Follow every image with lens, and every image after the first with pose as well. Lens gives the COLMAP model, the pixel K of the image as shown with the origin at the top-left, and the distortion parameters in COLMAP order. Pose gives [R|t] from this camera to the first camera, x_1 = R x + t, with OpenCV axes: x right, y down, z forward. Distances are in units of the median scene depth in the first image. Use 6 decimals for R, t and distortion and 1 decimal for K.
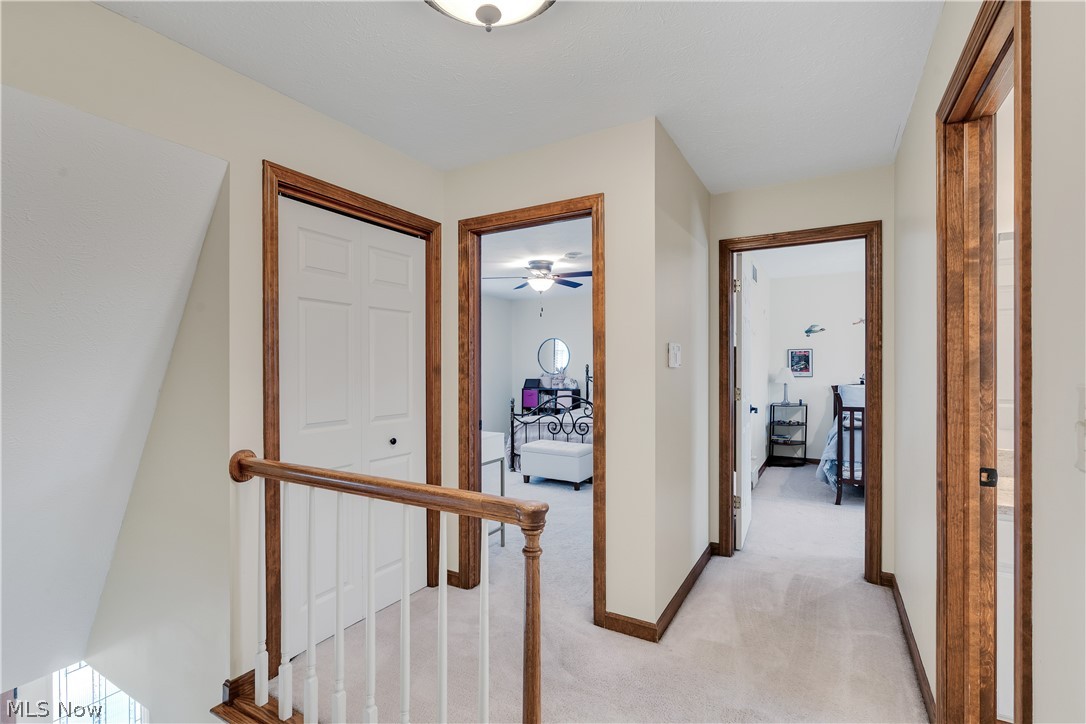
lens RADIAL K [[497.5, 0, 540.1], [0, 497.5, 365.6], [0, 0, 1]] dist [-0.002749, 0.001463]
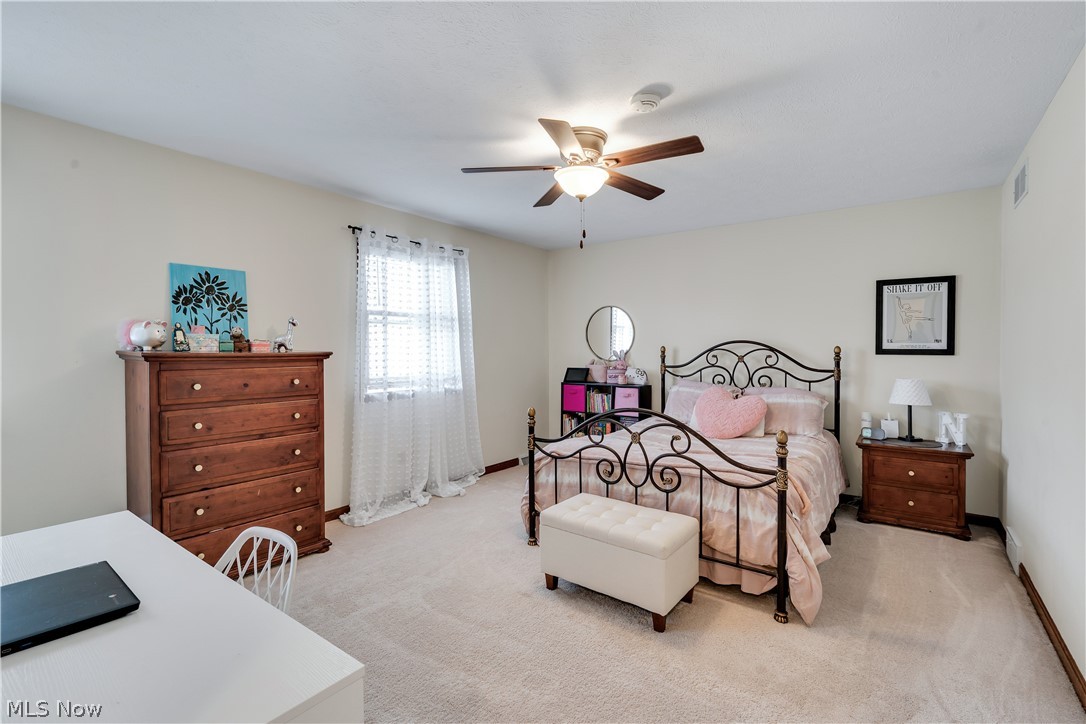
lens RADIAL K [[497.5, 0, 543.5], [0, 497.5, 354.6], [0, 0, 1]] dist [-0.002749, 0.001463]
pose [[0.994053, 0.000836, -0.108894, 0.016178], [0.000955, 0.999865, 0.016397, -0.002467], [0.108893, -0.016403, 0.993918, 0.464348]]
